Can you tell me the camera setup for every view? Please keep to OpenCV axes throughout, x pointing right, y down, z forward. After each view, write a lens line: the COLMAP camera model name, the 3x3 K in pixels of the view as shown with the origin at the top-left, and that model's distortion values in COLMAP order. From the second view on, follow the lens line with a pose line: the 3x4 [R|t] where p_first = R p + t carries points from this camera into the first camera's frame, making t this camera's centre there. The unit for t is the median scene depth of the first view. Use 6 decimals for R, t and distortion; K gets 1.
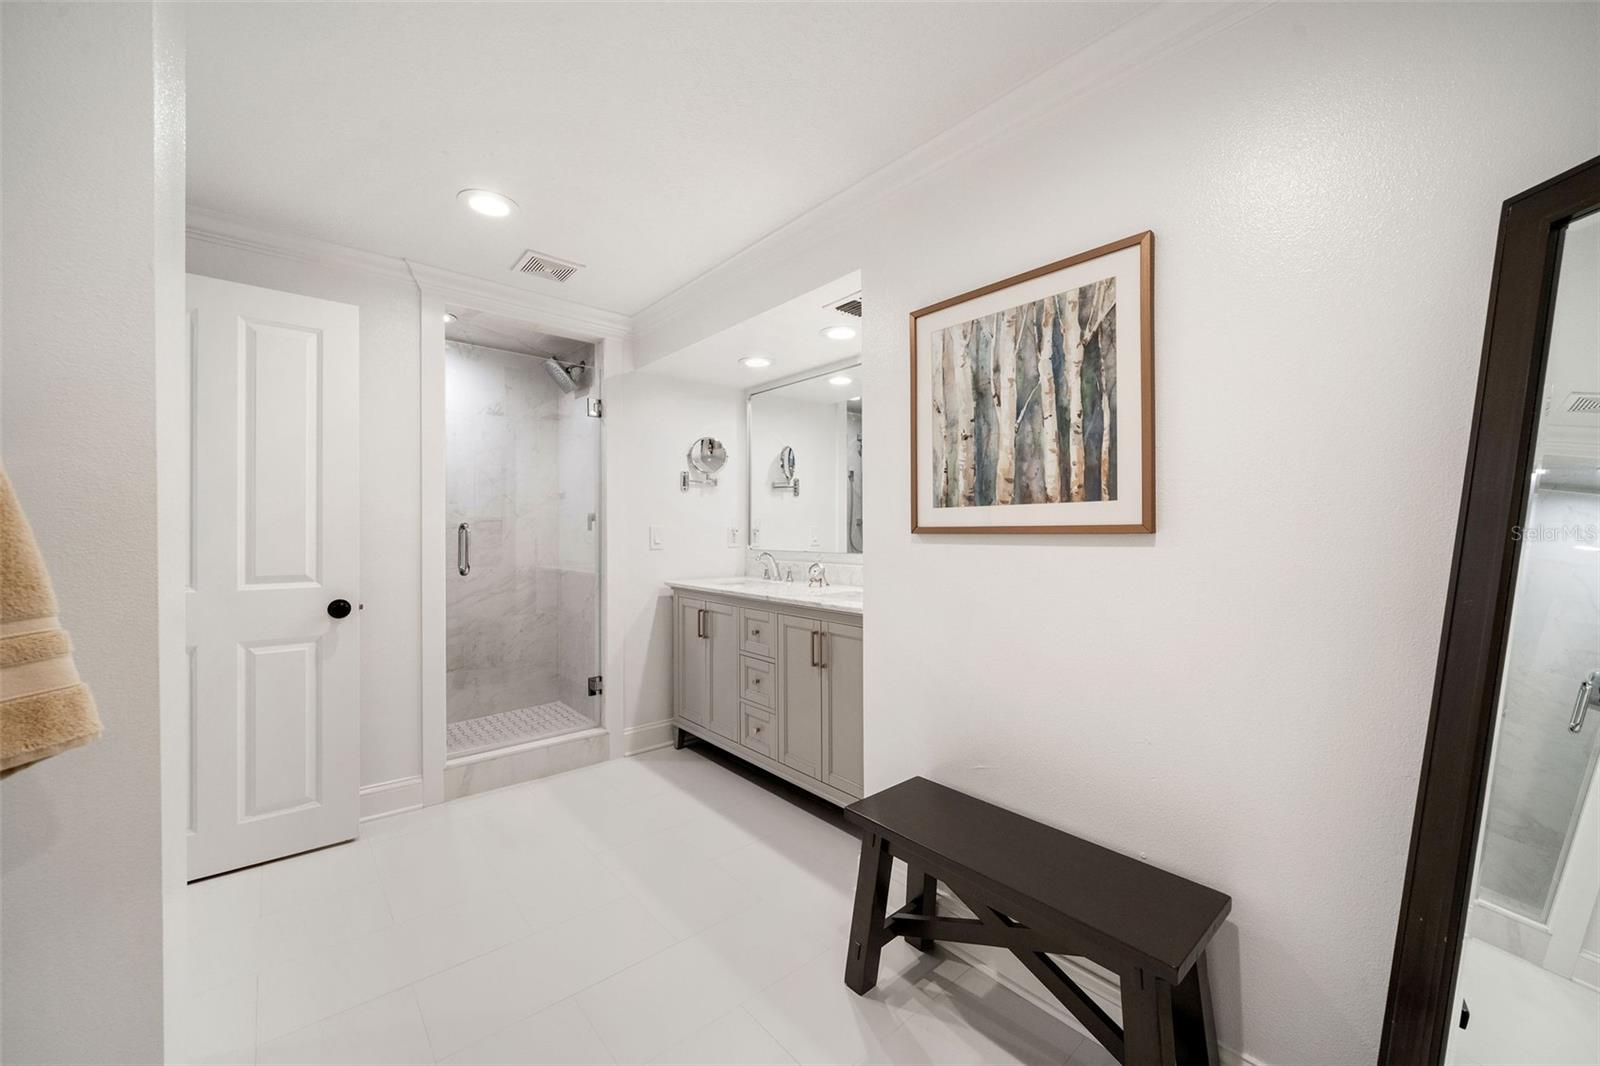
lens RADIAL K [[604.4, 0, 797.8], [0, 604.4, 529.6], [0, 0, 1]] dist [-0.000106, 0.000302]
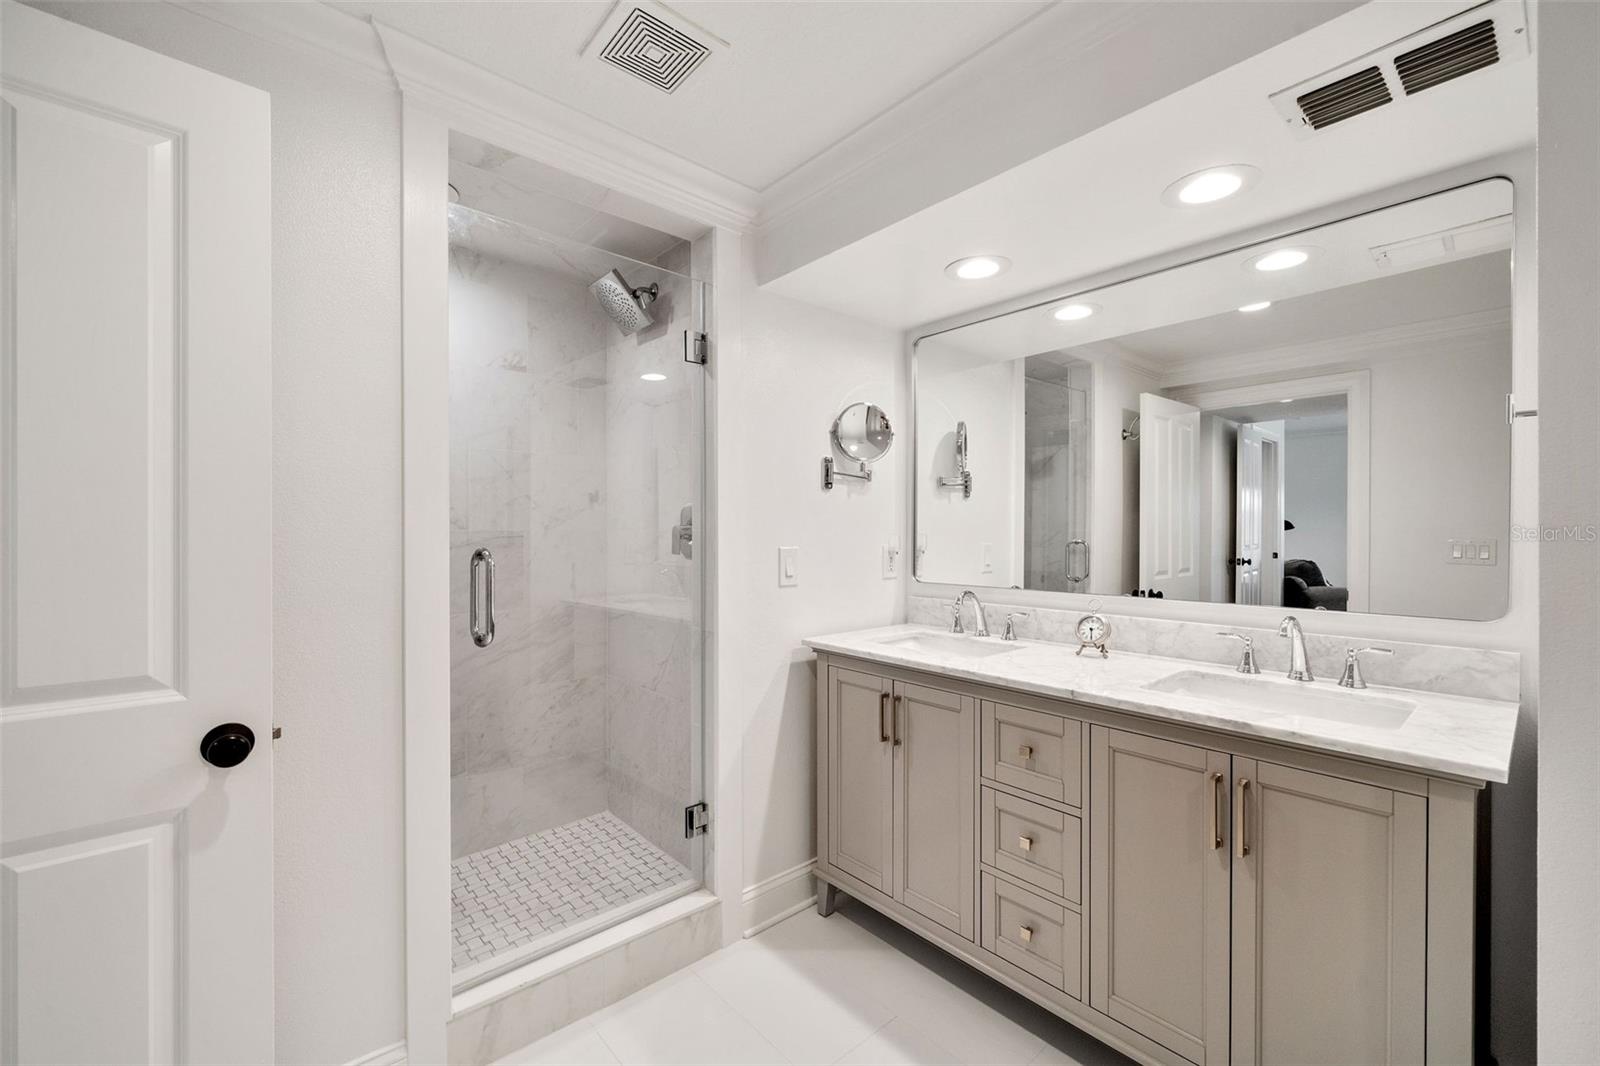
lens RADIAL K [[650.7, 0, 801.2], [0, 650.7, 534.6], [0, 0, 1]] dist [0.000313, -0.000114]
pose [[0.999951, 0.000459, 0.009852, -0.230729], [-0.000485, 0.999996, 0.002636, -0.020595], [-0.009850, -0.002641, 0.999948, 0.352739]]
